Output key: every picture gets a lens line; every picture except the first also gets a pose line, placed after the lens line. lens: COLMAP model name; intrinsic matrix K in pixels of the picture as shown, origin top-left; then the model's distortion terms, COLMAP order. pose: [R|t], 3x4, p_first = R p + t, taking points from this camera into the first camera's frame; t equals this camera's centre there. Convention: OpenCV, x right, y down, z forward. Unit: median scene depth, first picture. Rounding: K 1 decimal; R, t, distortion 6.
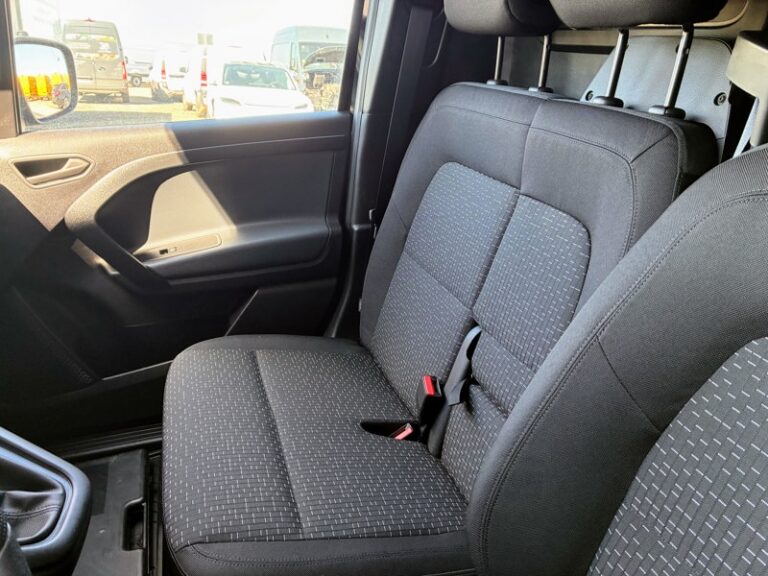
lens RADIAL K [[582.2, 0, 384.0], [0, 582.2, 288.0], [0, 0, 1]] dist [0.050253, -0.068863]
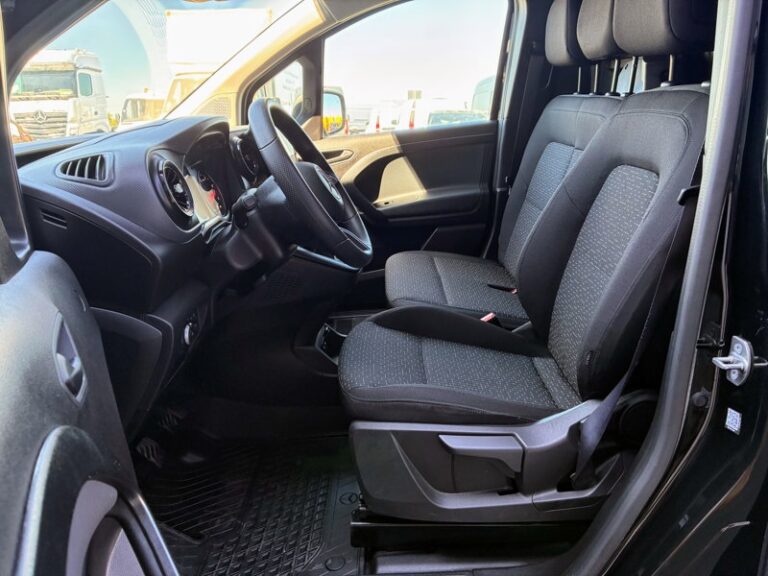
lens RADIAL K [[582.2, 0, 384.0], [0, 582.2, 288.0], [0, 0, 1]] dist [0.050253, -0.068863]
pose [[0.945520, 0.029191, -0.324253, 0.198761], [-0.053199, 0.996438, -0.065423, 0.311344], [0.321188, 0.079109, 0.943705, -0.653106]]
